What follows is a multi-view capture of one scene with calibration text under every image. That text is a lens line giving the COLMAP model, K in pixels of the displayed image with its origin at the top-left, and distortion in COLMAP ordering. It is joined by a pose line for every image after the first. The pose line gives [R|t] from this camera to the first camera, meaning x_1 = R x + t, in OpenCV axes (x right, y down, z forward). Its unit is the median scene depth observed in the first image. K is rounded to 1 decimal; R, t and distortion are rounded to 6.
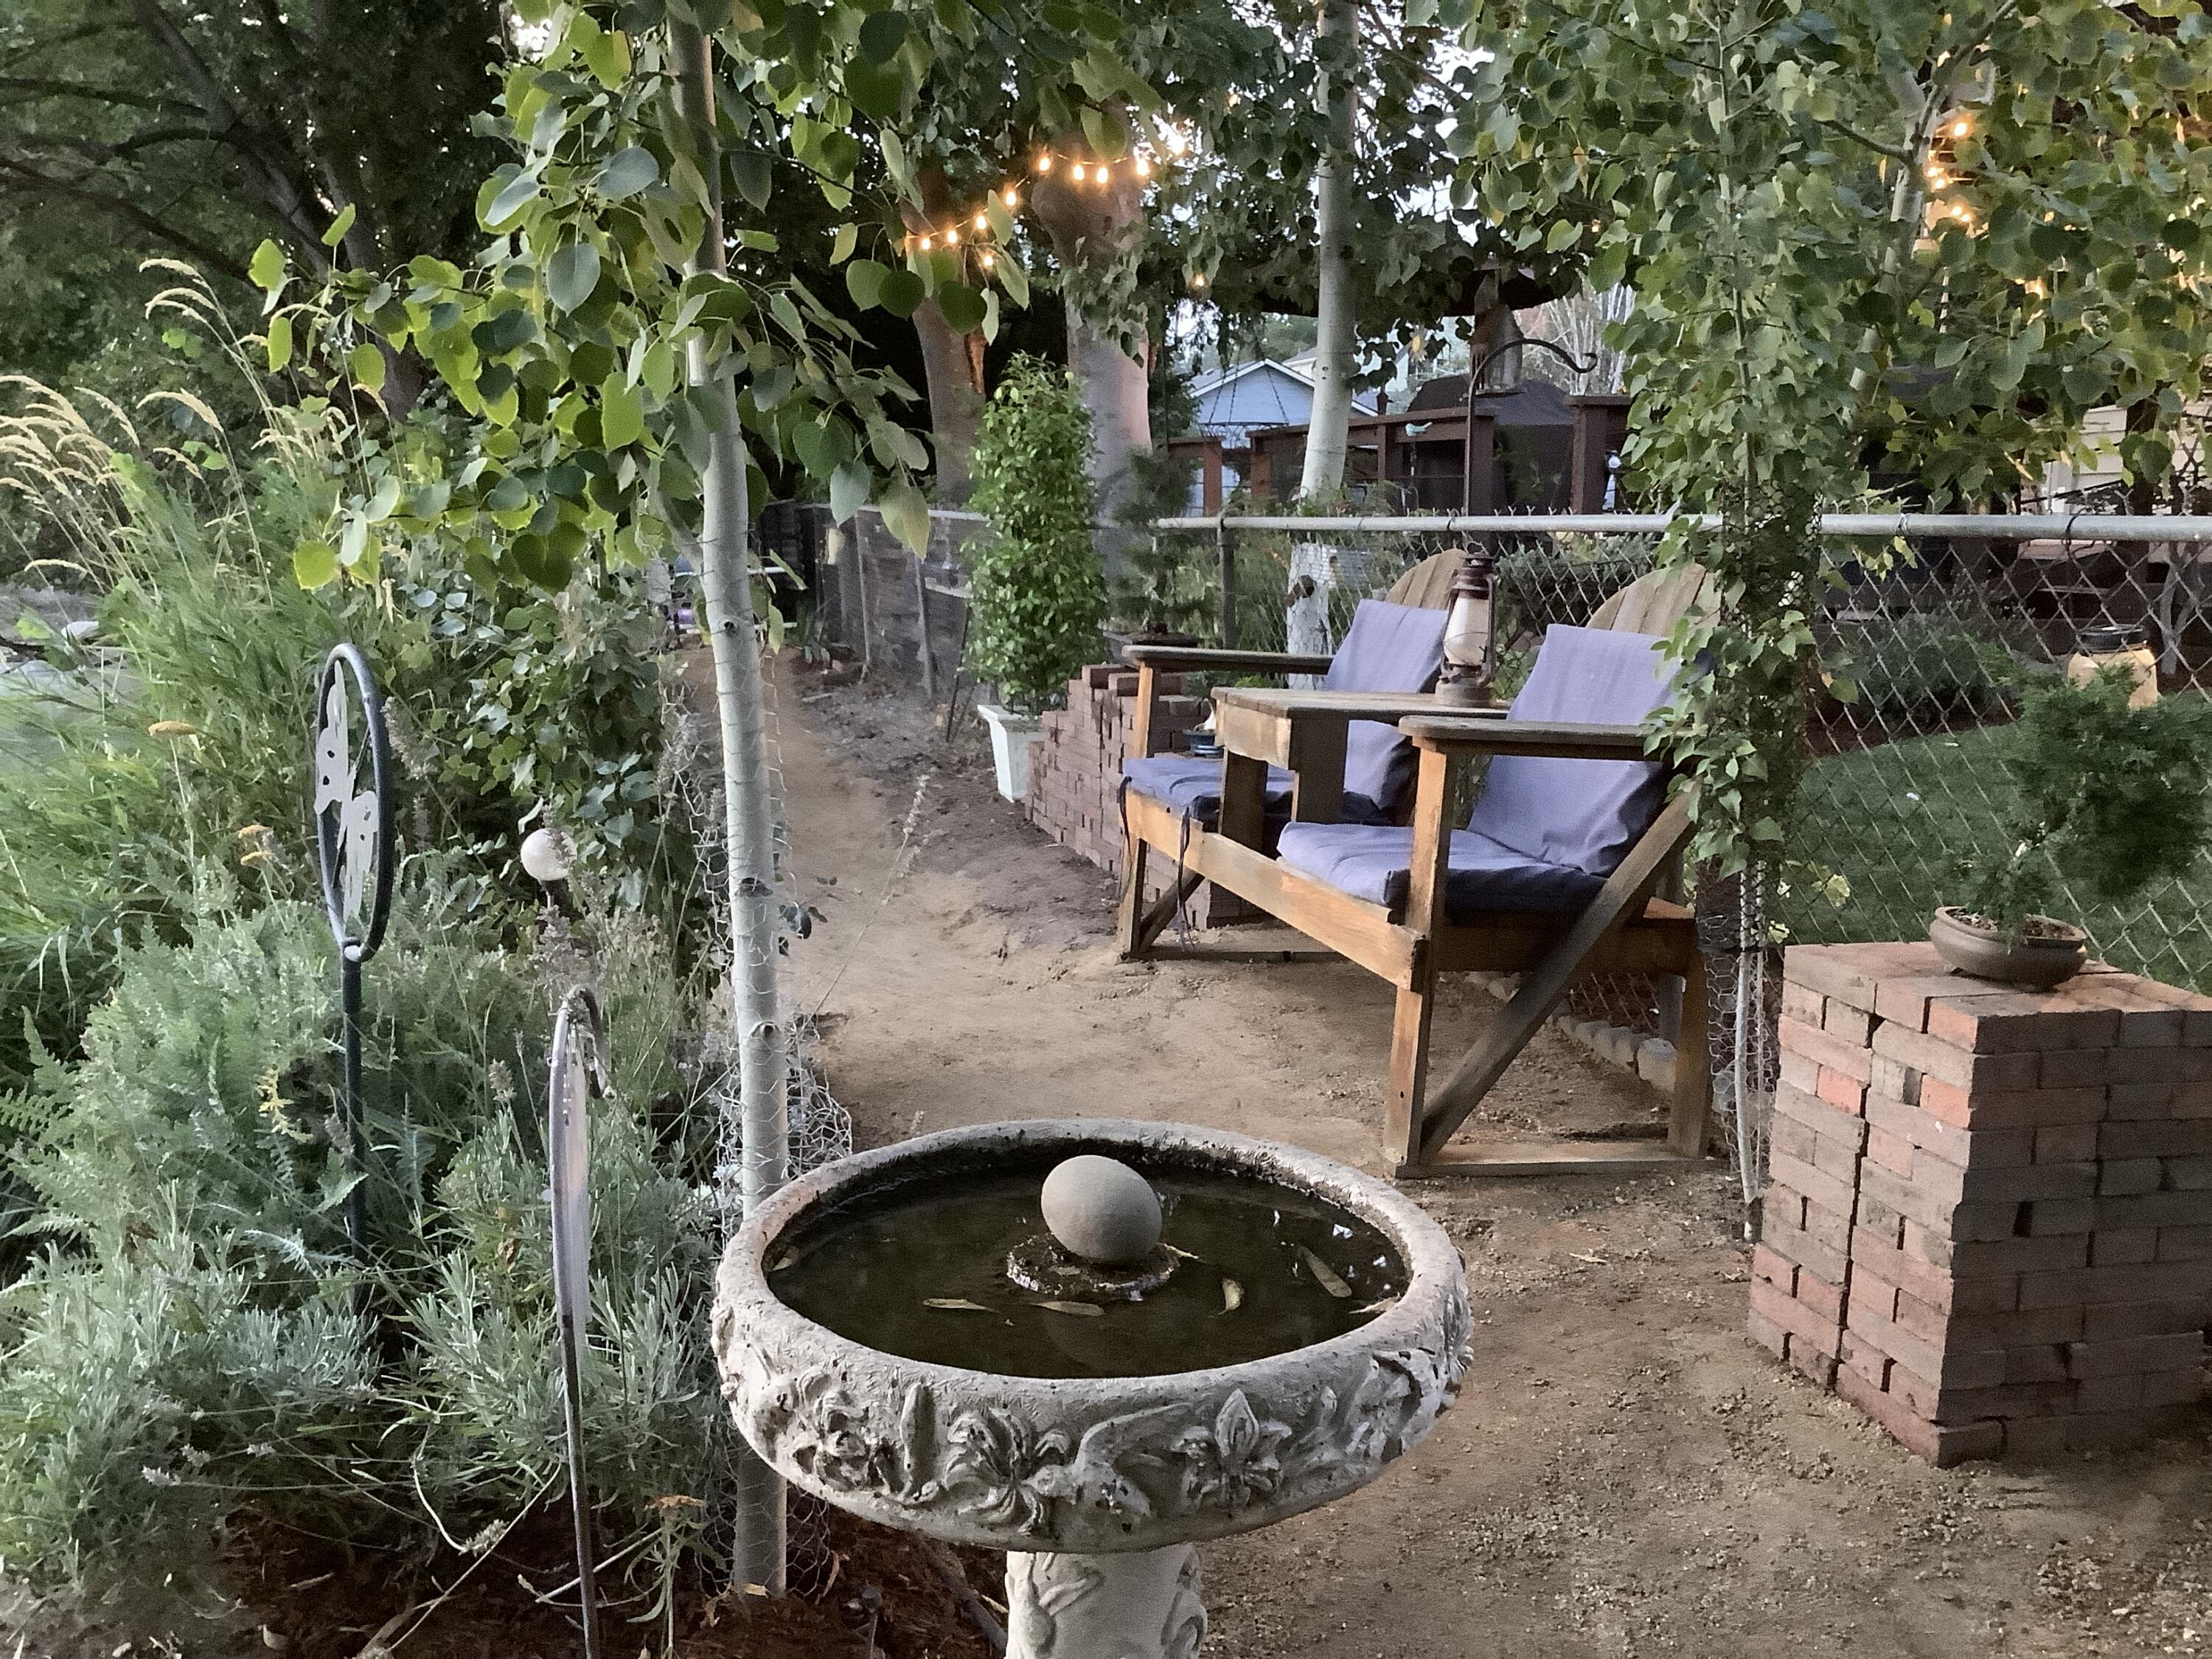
lens RADIAL K [[1992.4, 0, 1105.8], [0, 1992.4, 835.1], [0, 0, 1]] dist [0.130748, -0.251386]
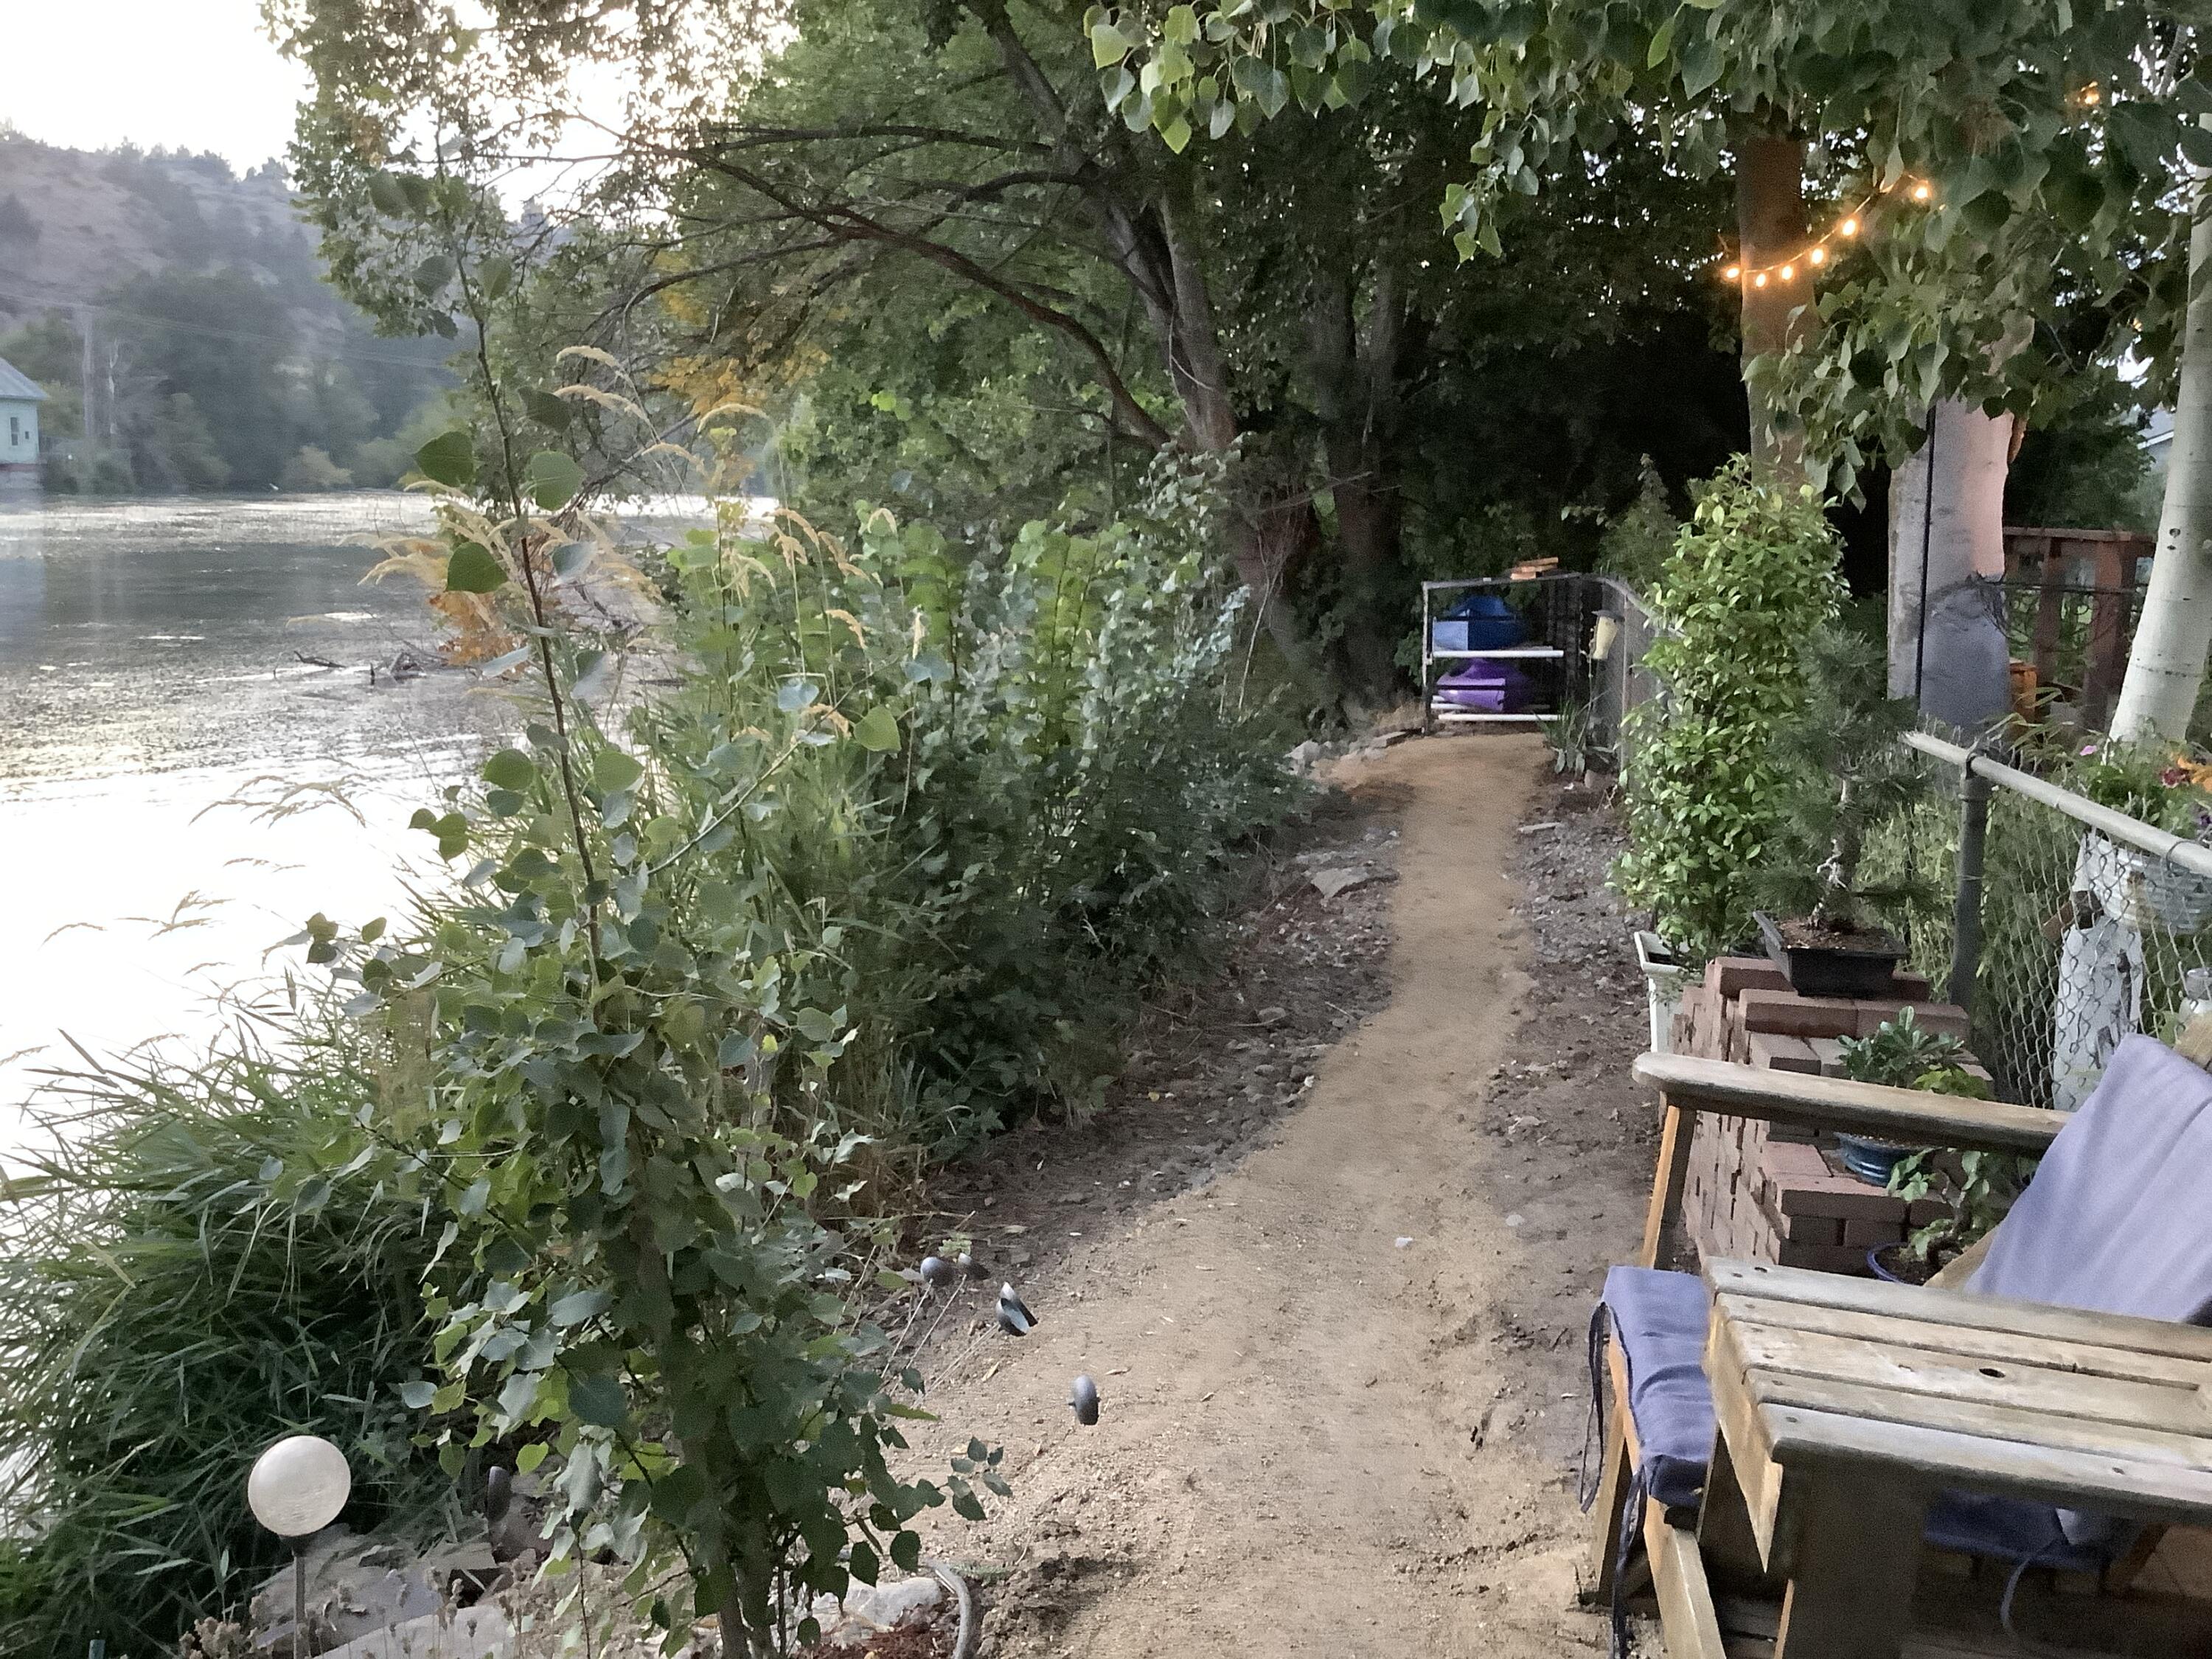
lens RADIAL K [[1992.4, 0, 1105.8], [0, 1992.4, 835.1], [0, 0, 1]] dist [0.130748, -0.251386]
pose [[0.902344, 0.105334, -0.417948, 0.067589], [-0.108201, 0.993985, 0.016905, -0.097237], [0.417214, 0.029968, 0.908314, 0.272015]]
